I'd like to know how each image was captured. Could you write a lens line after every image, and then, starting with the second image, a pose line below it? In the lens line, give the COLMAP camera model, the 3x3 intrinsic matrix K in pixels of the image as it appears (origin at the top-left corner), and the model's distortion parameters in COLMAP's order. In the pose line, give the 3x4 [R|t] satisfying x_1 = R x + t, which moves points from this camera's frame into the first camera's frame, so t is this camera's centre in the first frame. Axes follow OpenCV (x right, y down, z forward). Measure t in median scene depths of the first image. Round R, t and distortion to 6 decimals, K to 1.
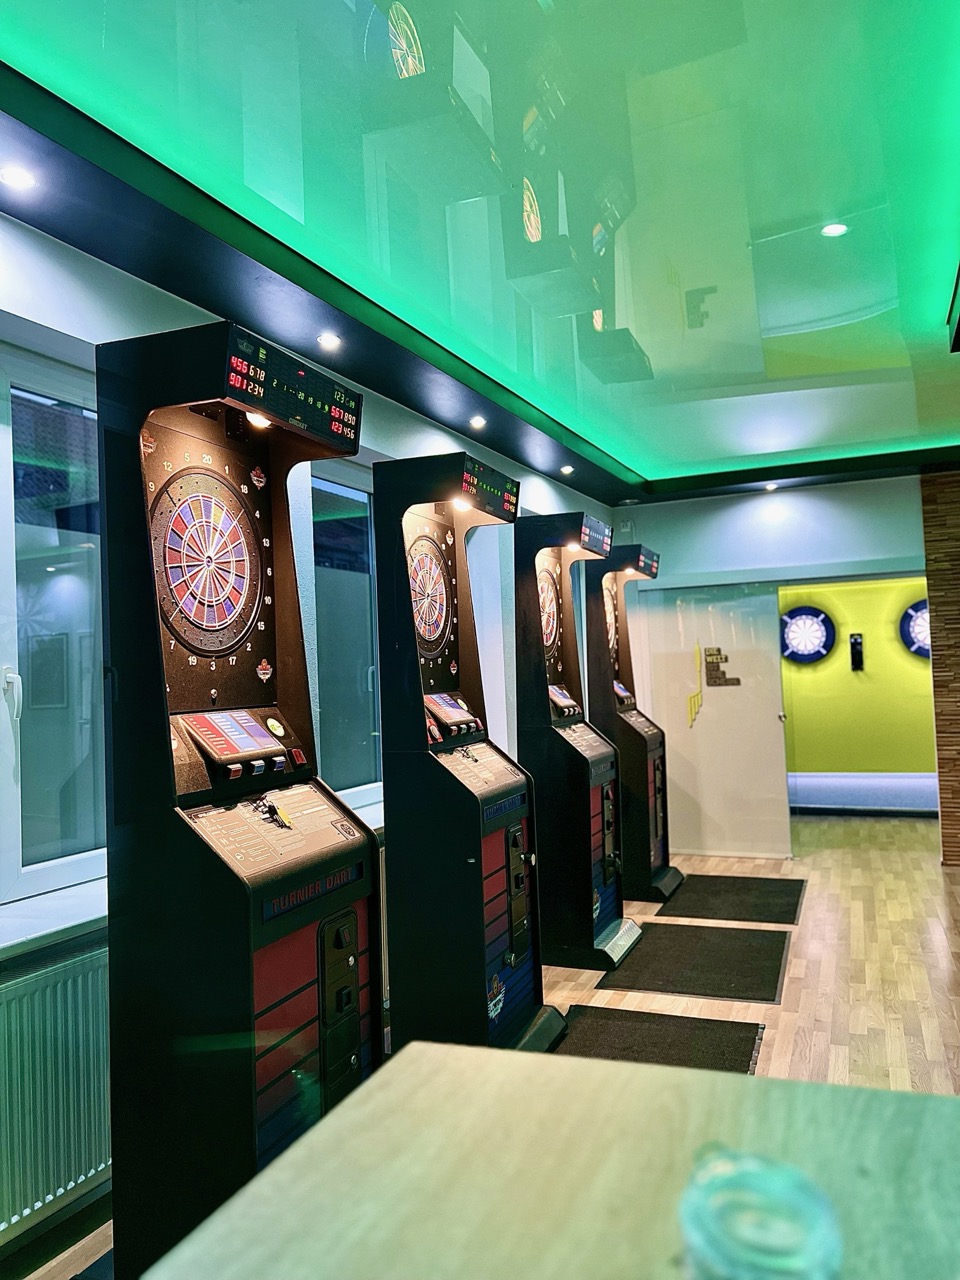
lens RADIAL K [[987.2, 0, 480.0], [0, 987.2, 640.0], [0, 0, 1]] dist [0.125290, -0.094043]
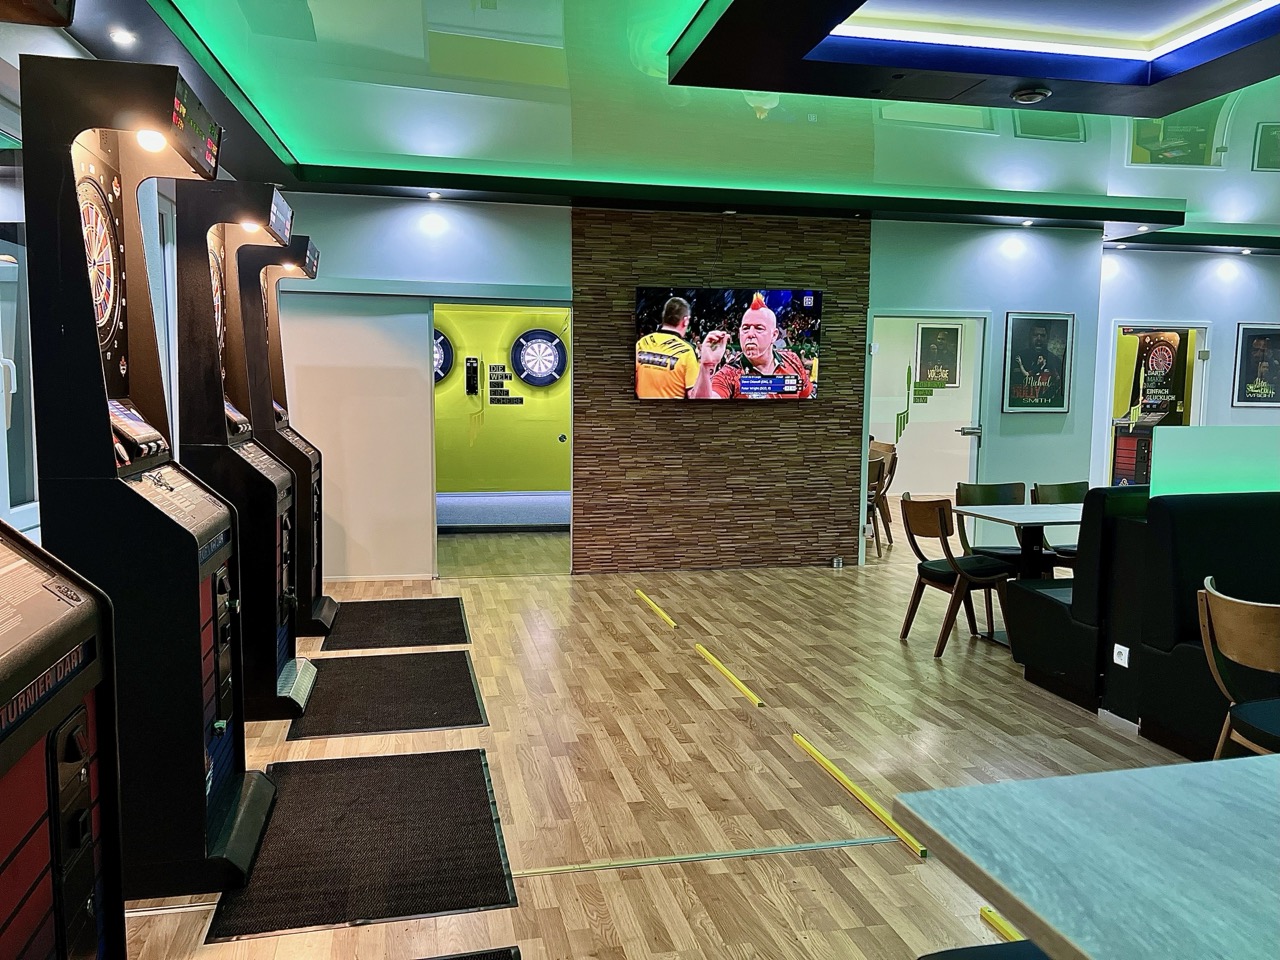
lens RADIAL K [[987.2, 0, 637.7], [0, 987.2, 487.9], [0, 0, 1]] dist [0.125290, -0.094043]
pose [[0.841896, -0.008325, 0.539576, -0.083590], [-0.060741, 0.992065, 0.110079, 0.008125], [-0.536211, -0.125449, 0.834710, 0.098491]]
